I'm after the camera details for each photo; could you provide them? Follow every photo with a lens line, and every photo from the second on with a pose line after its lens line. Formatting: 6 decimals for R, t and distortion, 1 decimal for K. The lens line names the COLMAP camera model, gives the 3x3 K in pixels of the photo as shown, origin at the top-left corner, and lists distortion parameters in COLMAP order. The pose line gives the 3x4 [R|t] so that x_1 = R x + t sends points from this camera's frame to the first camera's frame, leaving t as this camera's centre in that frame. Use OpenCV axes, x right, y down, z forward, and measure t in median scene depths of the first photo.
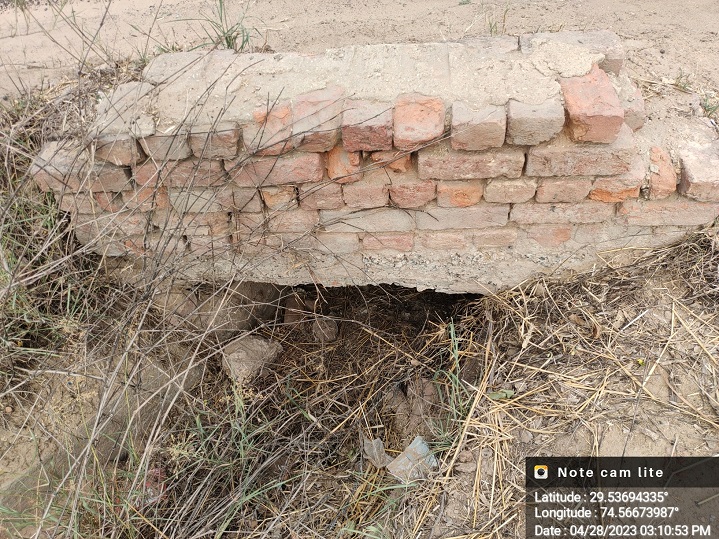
lens RADIAL K [[530.5, 0, 359.5], [0, 530.5, 269.5], [0, 0, 1]] dist [0.082468, -0.124528]
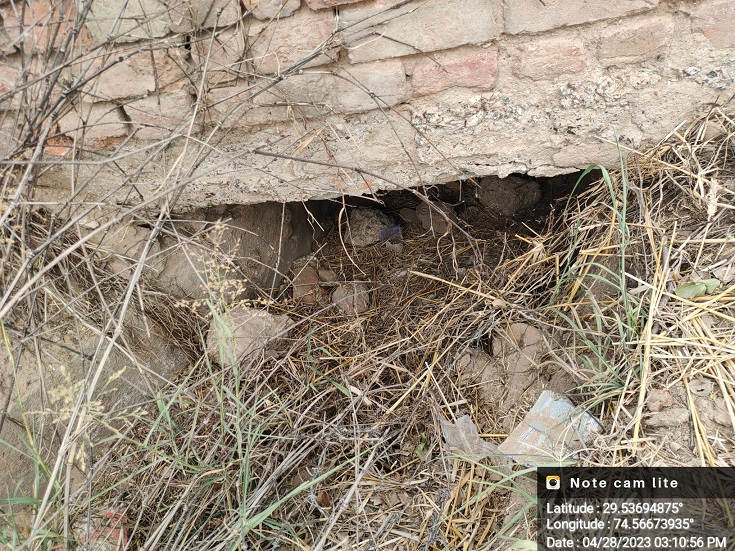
lens RADIAL K [[542.3, 0, 367.5], [0, 542.3, 275.5], [0, 0, 1]] dist [0.082468, -0.124528]
pose [[0.995407, -0.094874, 0.012805, -0.073032], [0.095624, 0.991735, -0.085548, 0.215021], [-0.004583, 0.086380, 0.996252, 0.393979]]
